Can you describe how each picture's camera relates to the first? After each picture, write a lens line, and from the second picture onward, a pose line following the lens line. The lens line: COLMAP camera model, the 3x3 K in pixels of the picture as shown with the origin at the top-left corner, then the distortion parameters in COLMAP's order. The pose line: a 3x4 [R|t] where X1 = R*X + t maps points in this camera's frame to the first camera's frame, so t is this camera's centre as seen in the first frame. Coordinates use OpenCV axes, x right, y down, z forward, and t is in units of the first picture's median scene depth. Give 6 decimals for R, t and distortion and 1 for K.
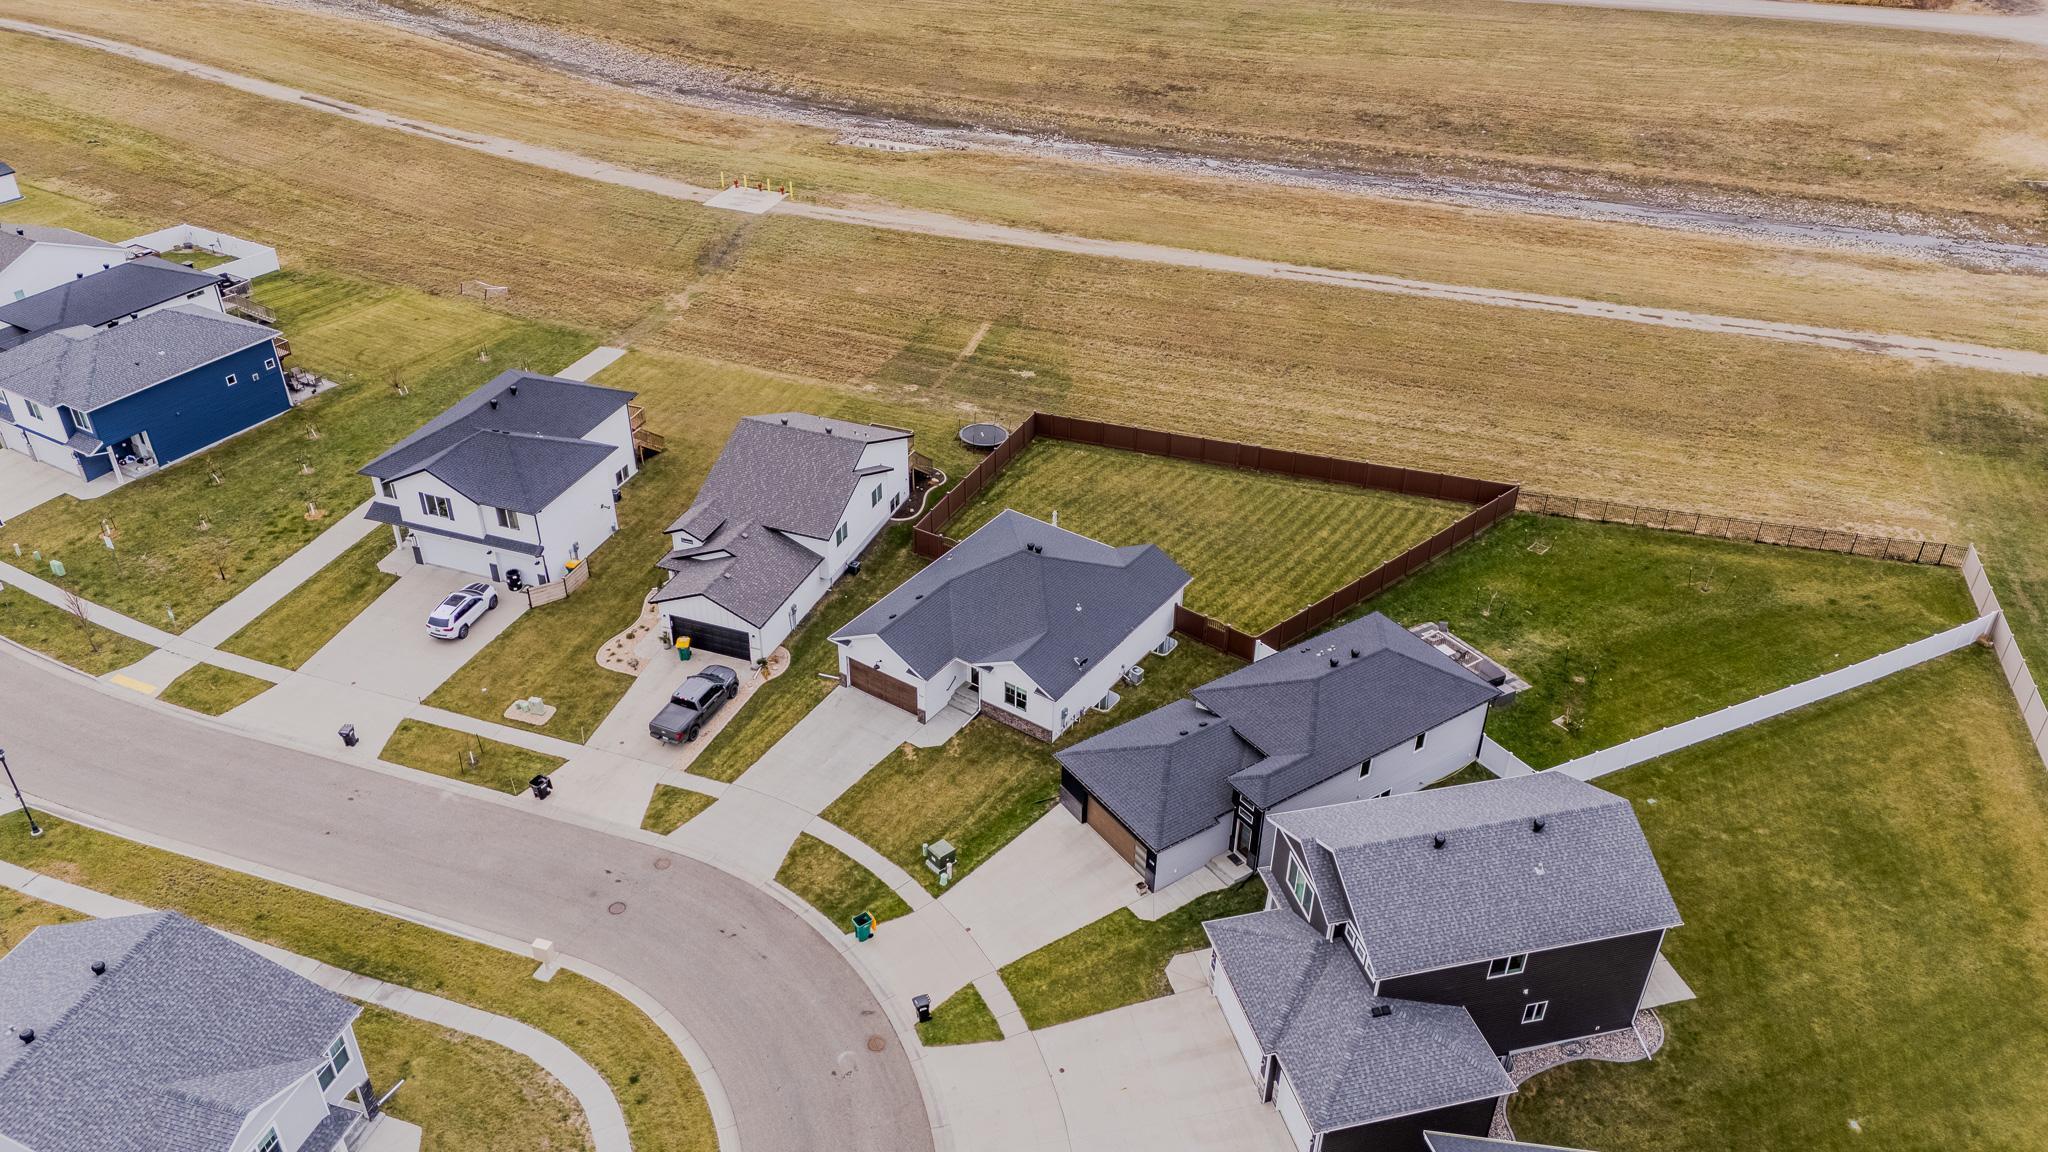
lens RADIAL K [[1505.1, 0, 1024.0], [0, 1505.1, 576.0], [0, 0, 1]] dist [0.092661, -0.102518]
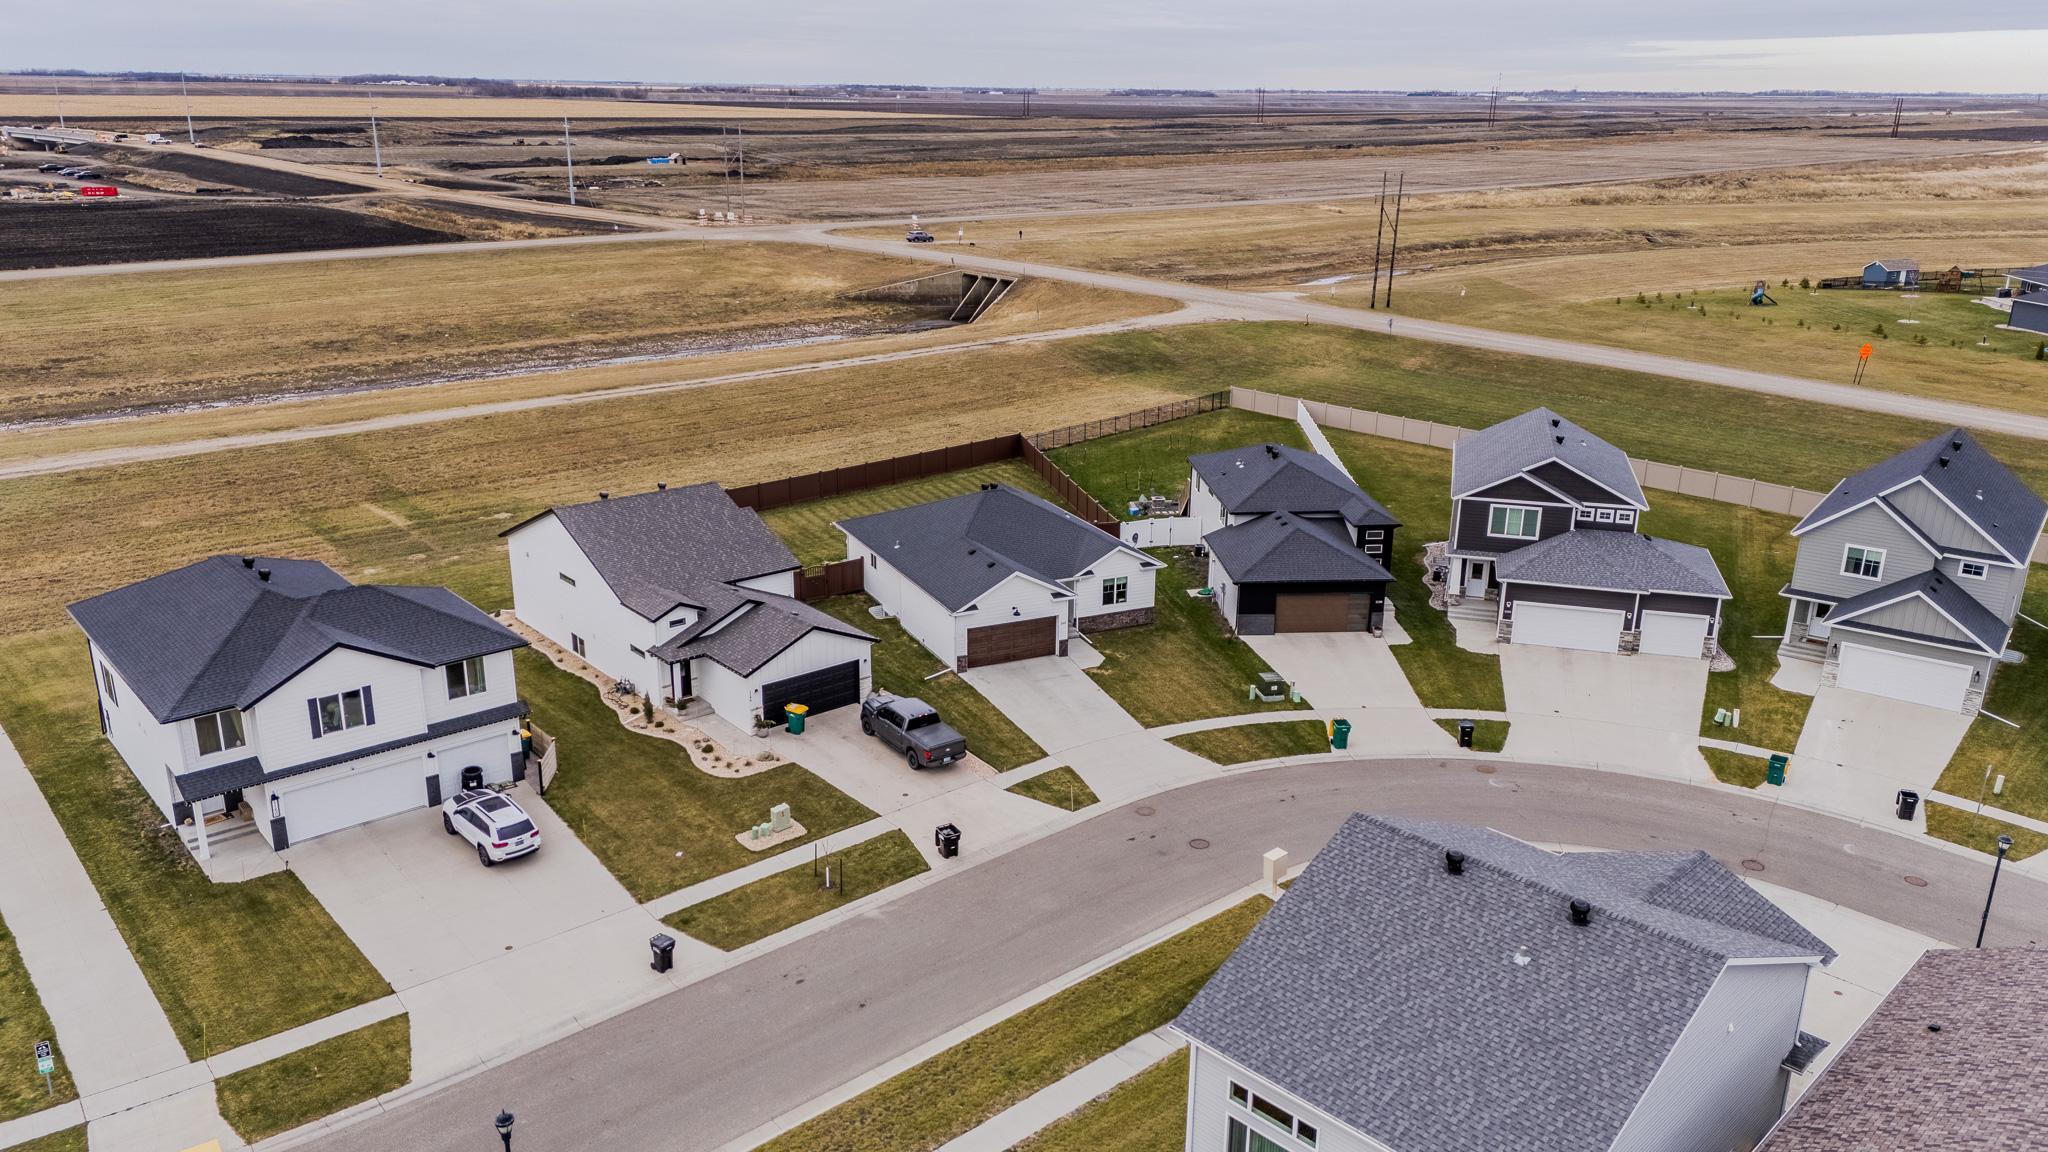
lens RADIAL K [[1505.1, 0, 1024.0], [0, 1505.1, 576.0], [0, 0, 1]] dist [0.092661, -0.102518]
pose [[0.496089, -0.277564, 0.822711, -0.675745], [0.473934, 0.880488, 0.011278, 0.026756], [-0.727518, 0.384316, 0.568348, 0.394489]]
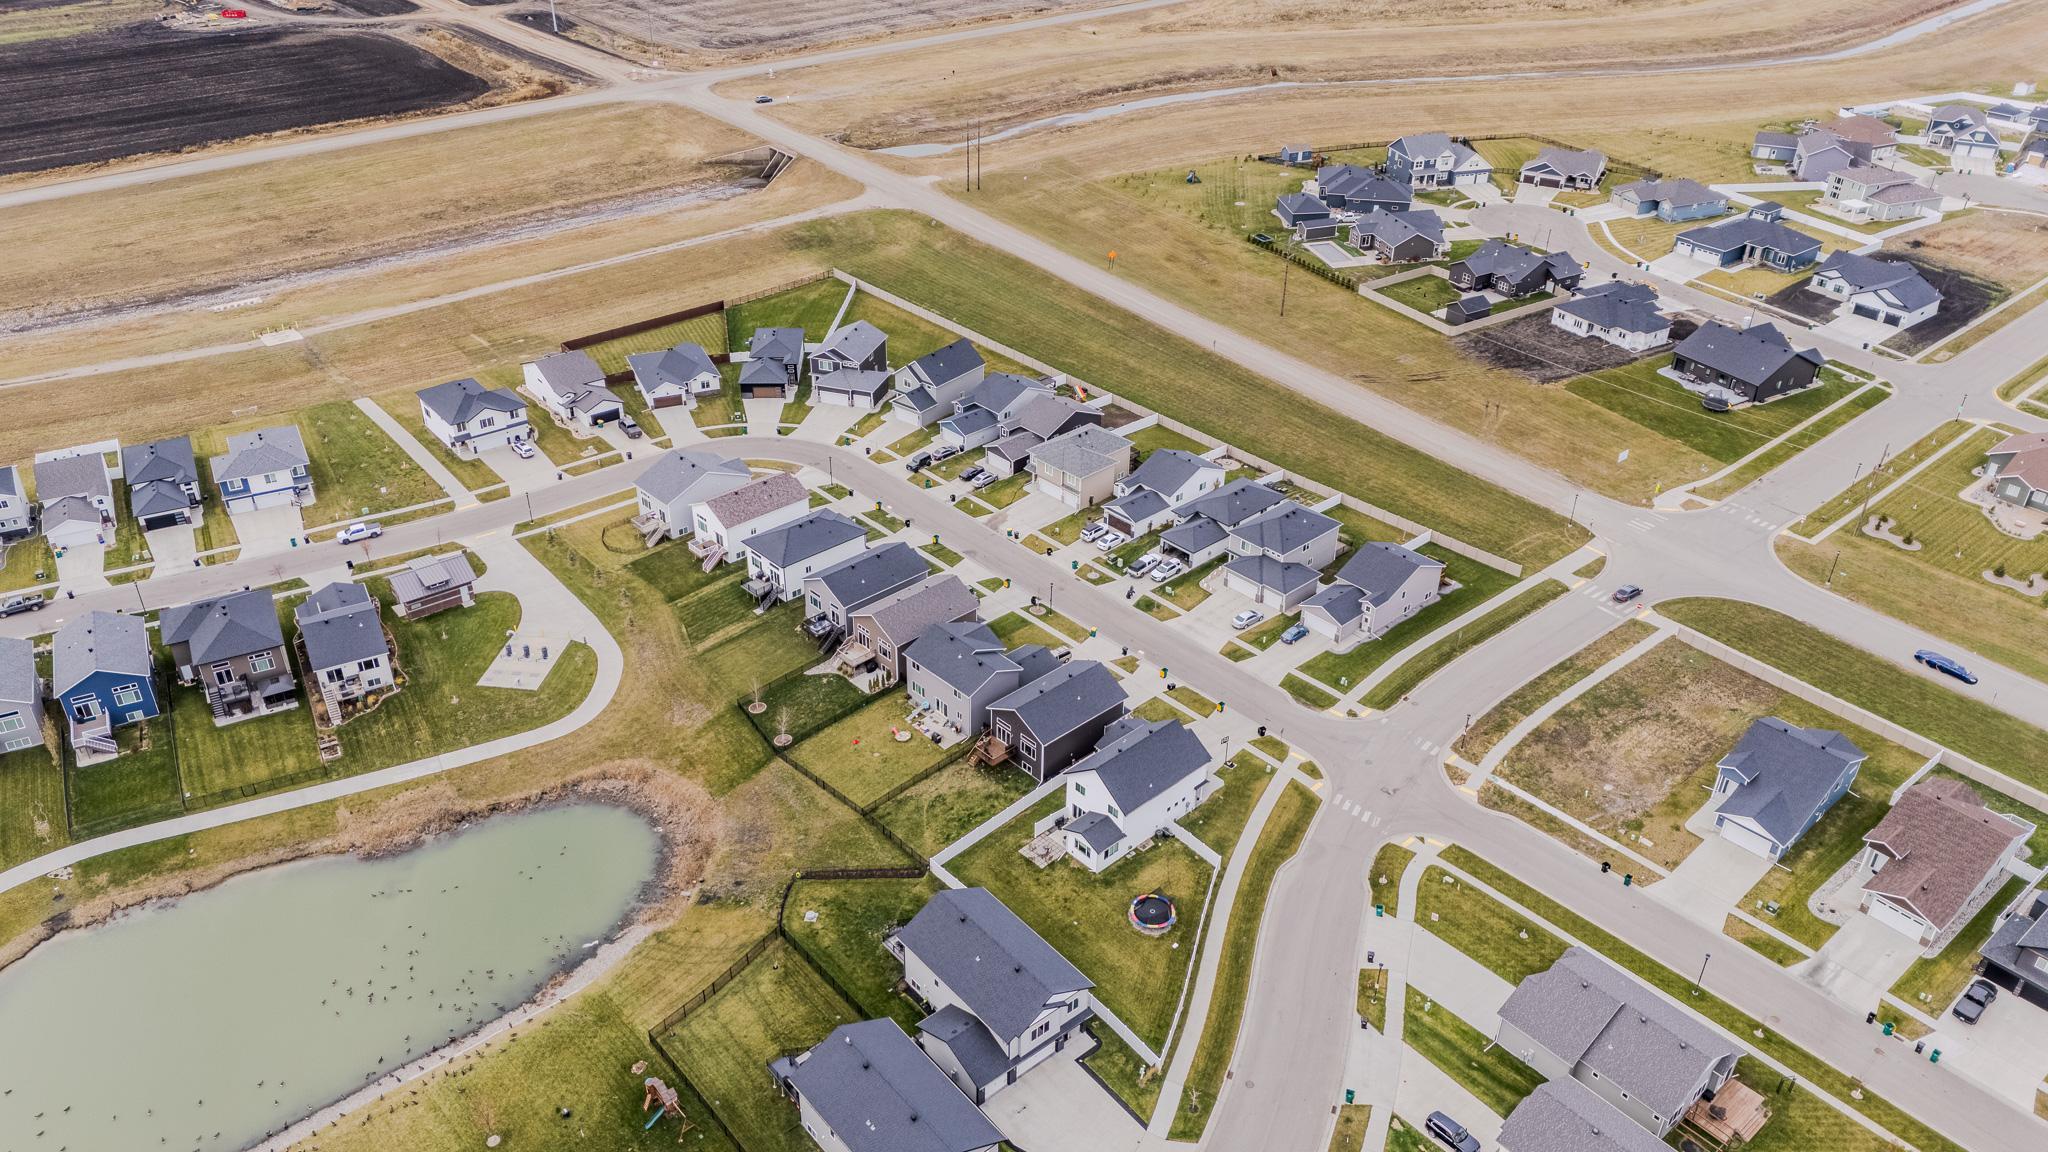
lens RADIAL K [[1505.1, 0, 1024.0], [0, 1505.1, 576.0], [0, 0, 1]] dist [0.092661, -0.102518]
pose [[0.520221, -0.454832, 0.722841, -1.786413], [0.462932, 0.861433, 0.208871, 0.059350], [-0.717680, 0.225967, 0.658691, -1.264967]]
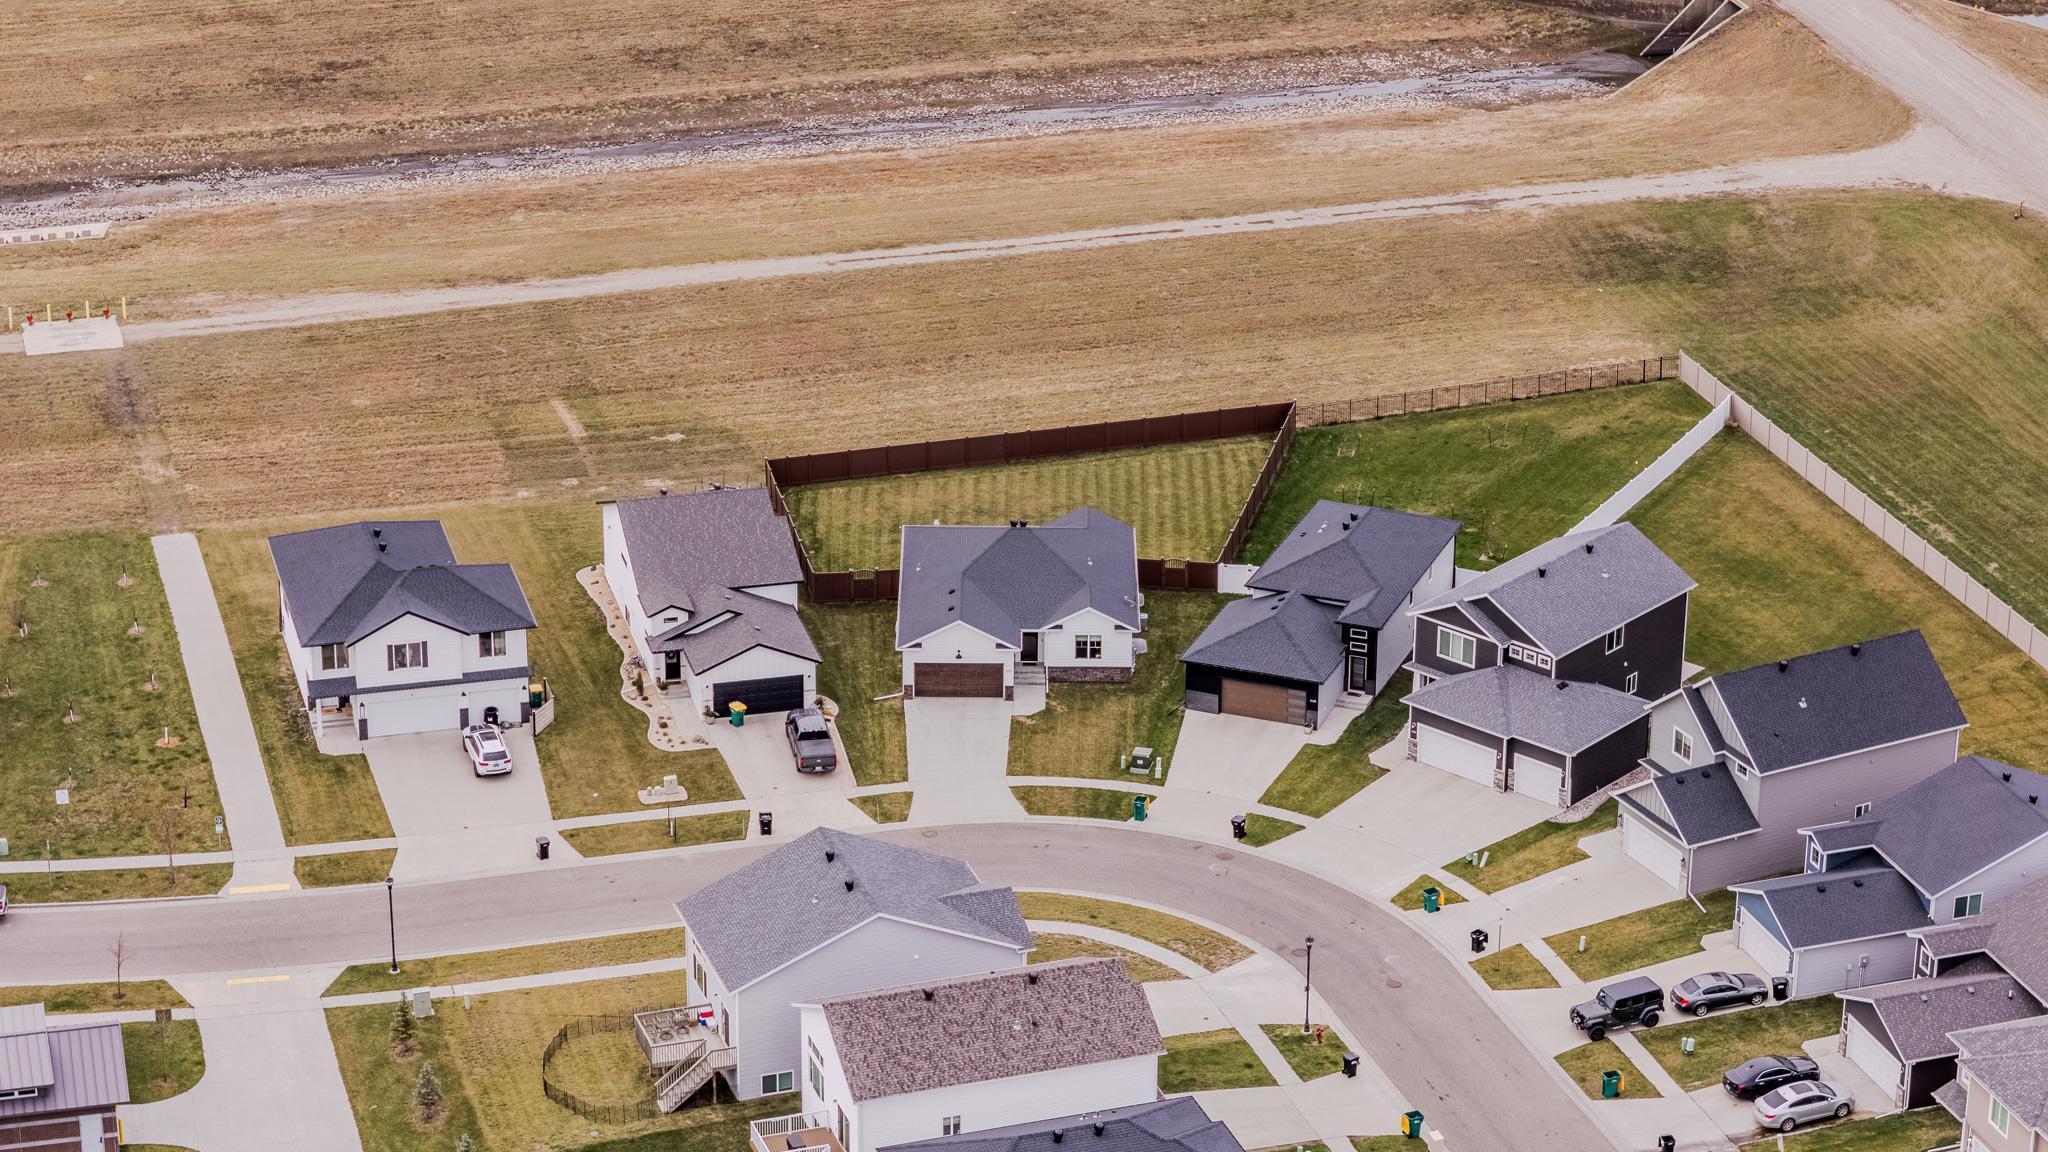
lens RADIAL K [[4833.2, 0, 1140.2], [0, 4833.2, 476.5], [0, 0, 1]] dist [-0.212710, 0.248120]
pose [[0.810381, -0.224069, 0.541365, -1.416817], [0.318411, 0.944053, -0.085896, 0.216049], [-0.491830, 0.241985, 0.836389, -1.476924]]
